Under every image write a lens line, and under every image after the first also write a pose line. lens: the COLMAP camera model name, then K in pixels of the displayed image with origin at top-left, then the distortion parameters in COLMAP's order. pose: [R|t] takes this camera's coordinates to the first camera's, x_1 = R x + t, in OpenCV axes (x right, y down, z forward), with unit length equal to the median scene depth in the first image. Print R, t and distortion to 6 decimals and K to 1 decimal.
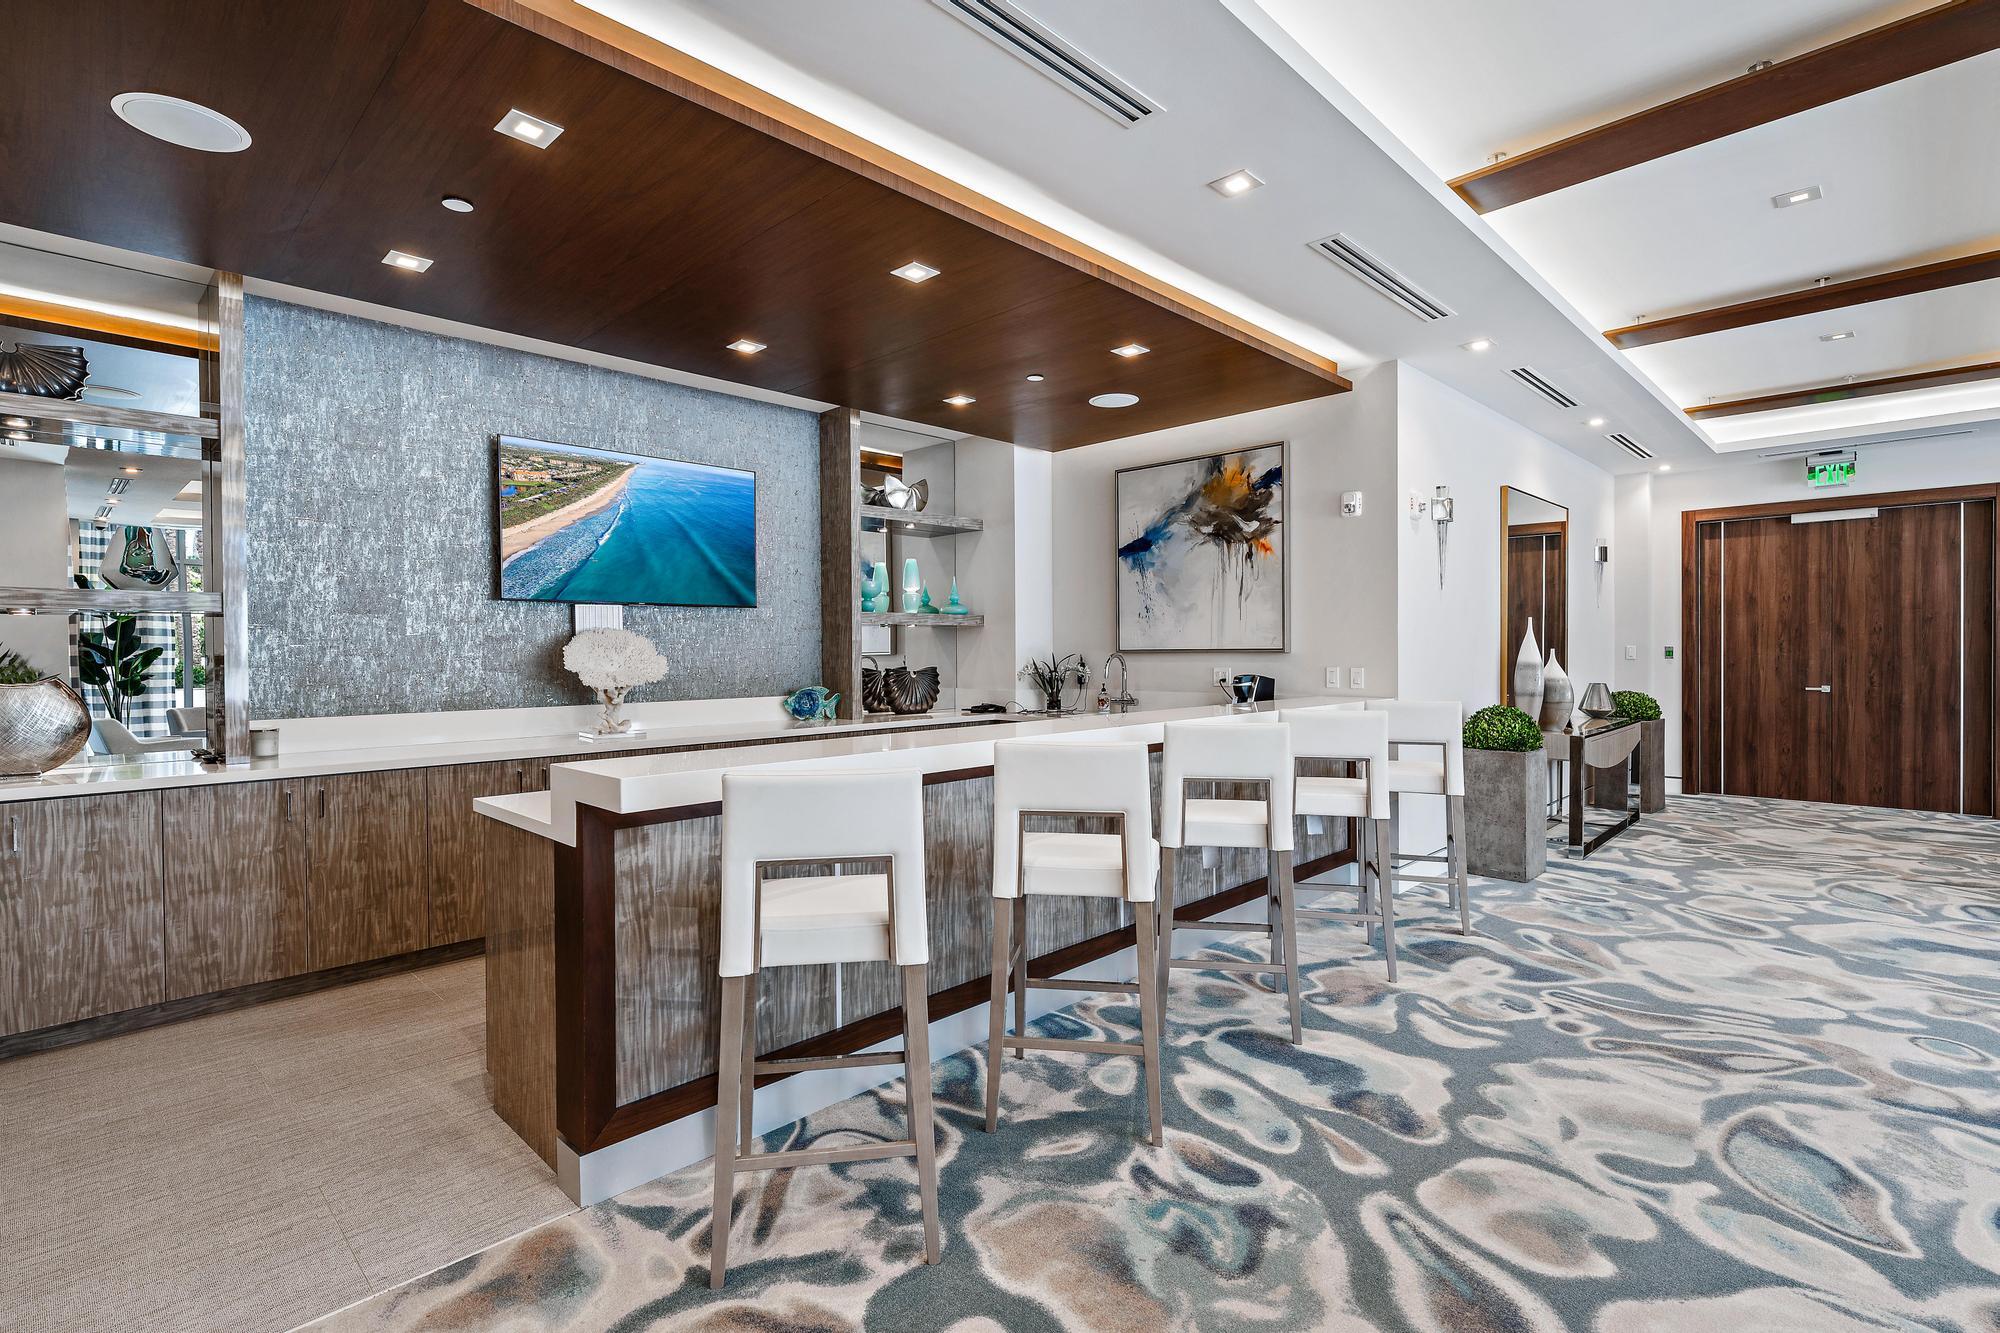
lens RADIAL K [[923.7, 0, 994.7], [0, 923.7, 657.7], [0, 0, 1]] dist [-0.002381, 0.000379]
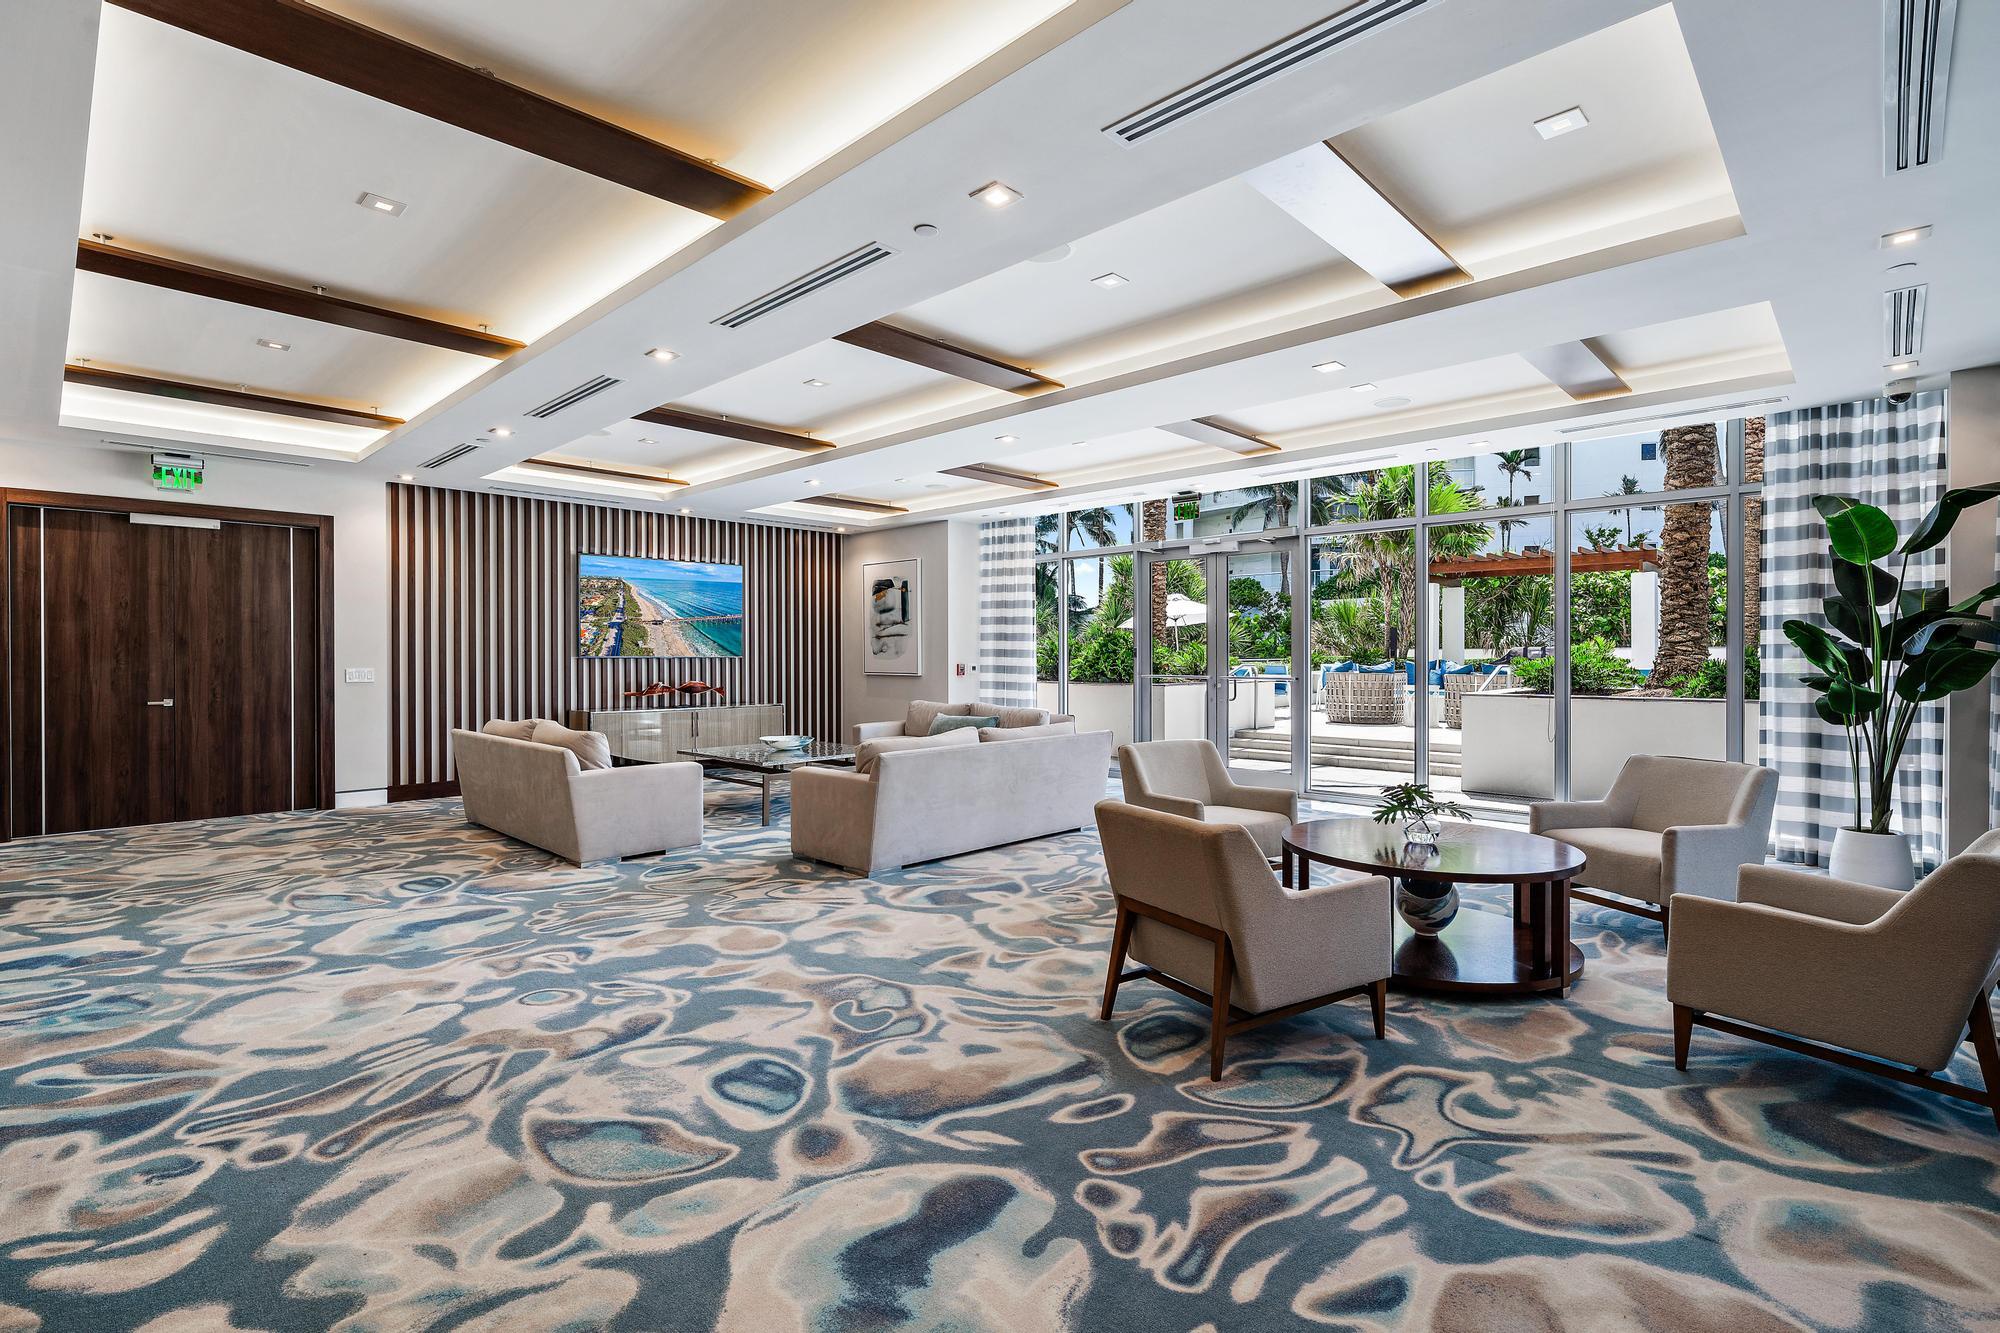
lens RADIAL K [[923.7, 0, 994.5], [0, 923.7, 660.7], [0, 0, 1]] dist [-0.002381, 0.000379]
pose [[-0.013321, 0.000854, 0.999911, -0.127414], [0.009228, 0.999957, -0.000731, -0.001493], [-0.999869, 0.009218, -0.013328, 0.349357]]
